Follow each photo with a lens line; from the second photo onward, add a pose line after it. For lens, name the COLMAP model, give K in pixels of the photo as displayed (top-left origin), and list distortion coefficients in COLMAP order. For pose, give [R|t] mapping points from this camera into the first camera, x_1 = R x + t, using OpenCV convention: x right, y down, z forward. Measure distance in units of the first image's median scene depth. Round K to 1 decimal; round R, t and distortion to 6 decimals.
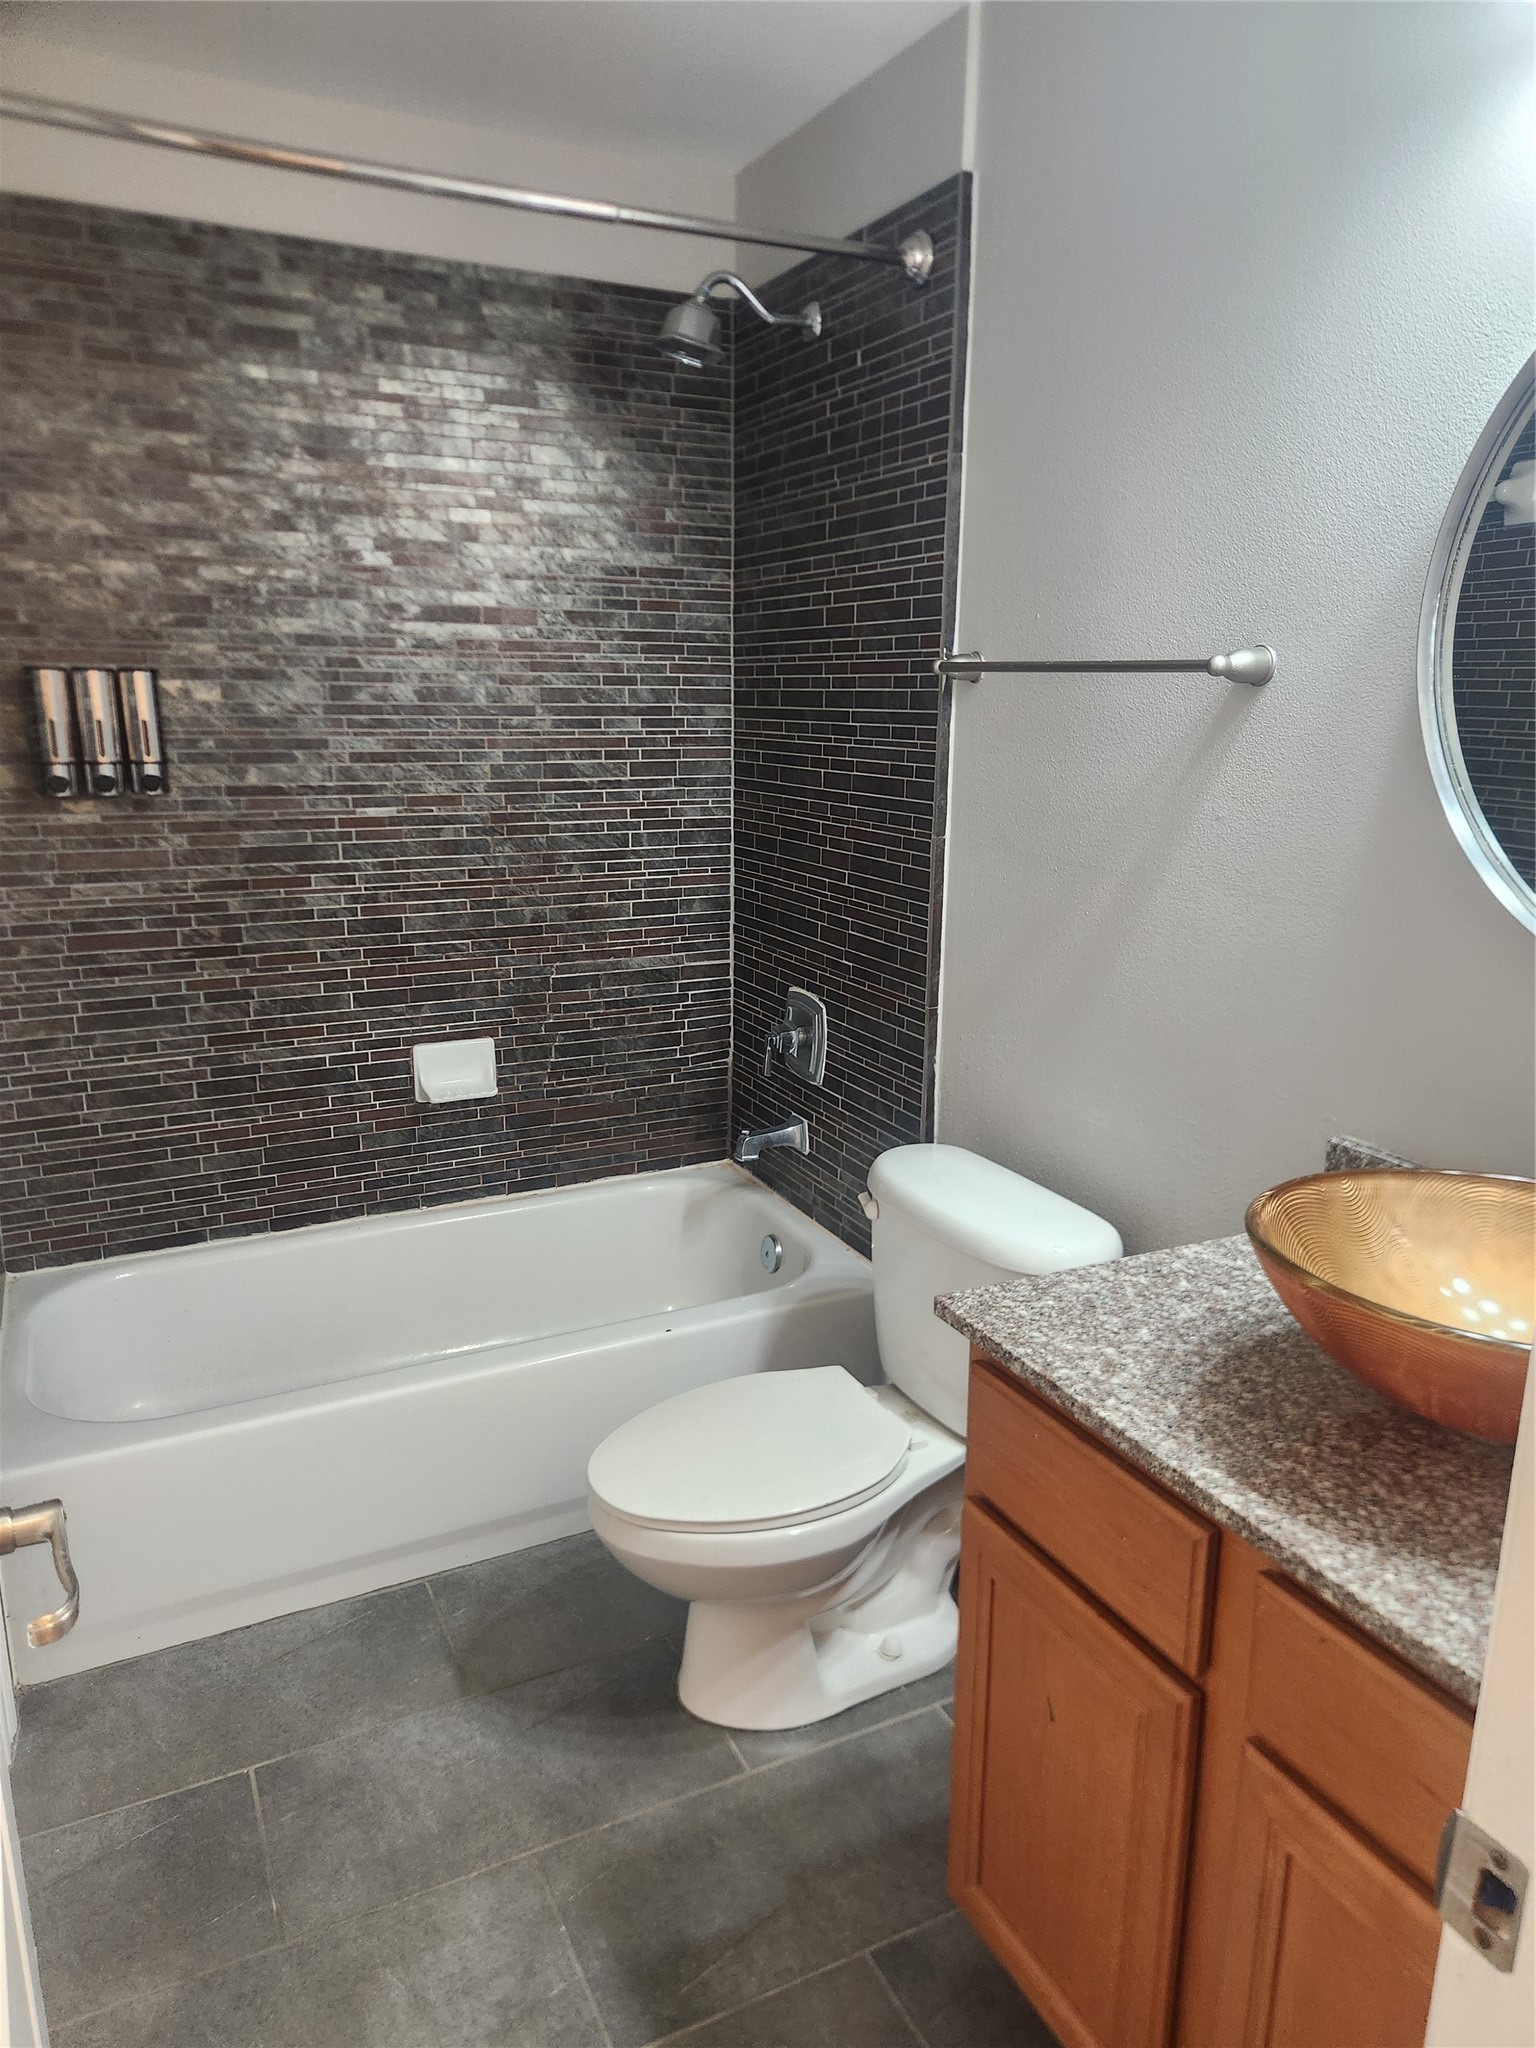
lens RADIAL K [[1365.7, 0, 797.5], [0, 1365.7, 1014.1], [0, 0, 1]] dist [0.088295, -0.071148]
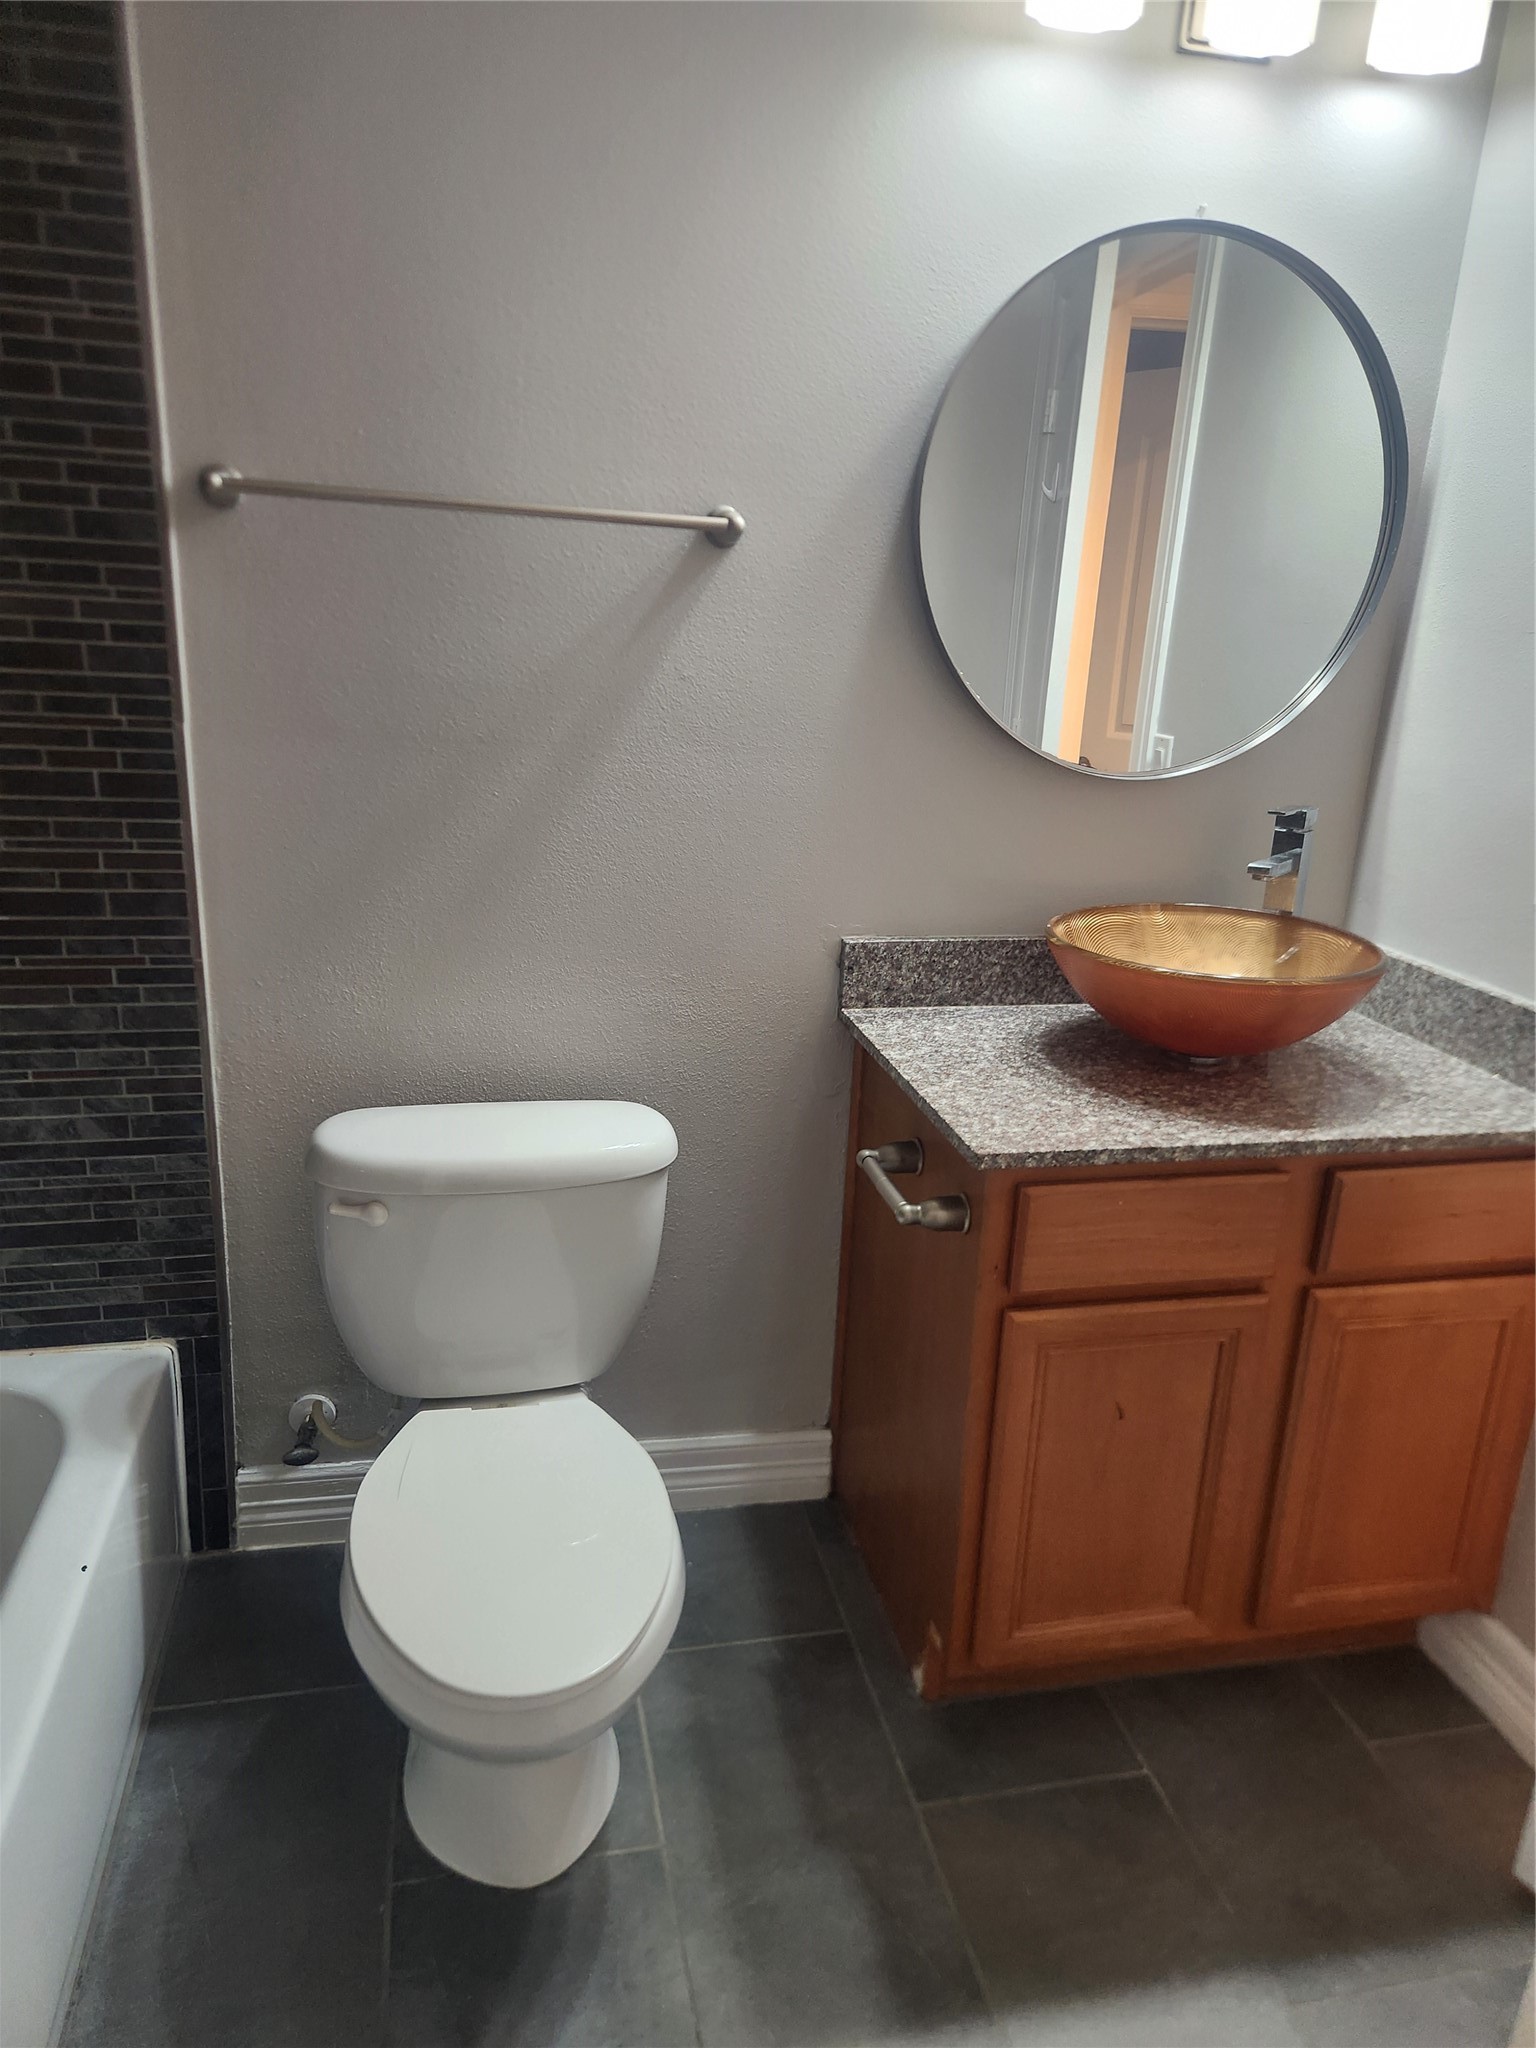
lens RADIAL K [[1378.0, 0, 637.6], [0, 1378.0, 1015.8], [0, 0, 1]] dist [0.077792, -0.076681]
pose [[0.262484, -0.263416, 0.928286, -0.564355], [0.175471, 0.959008, 0.222517, -0.104800], [-0.948848, 0.104480, 0.297946, 0.577592]]
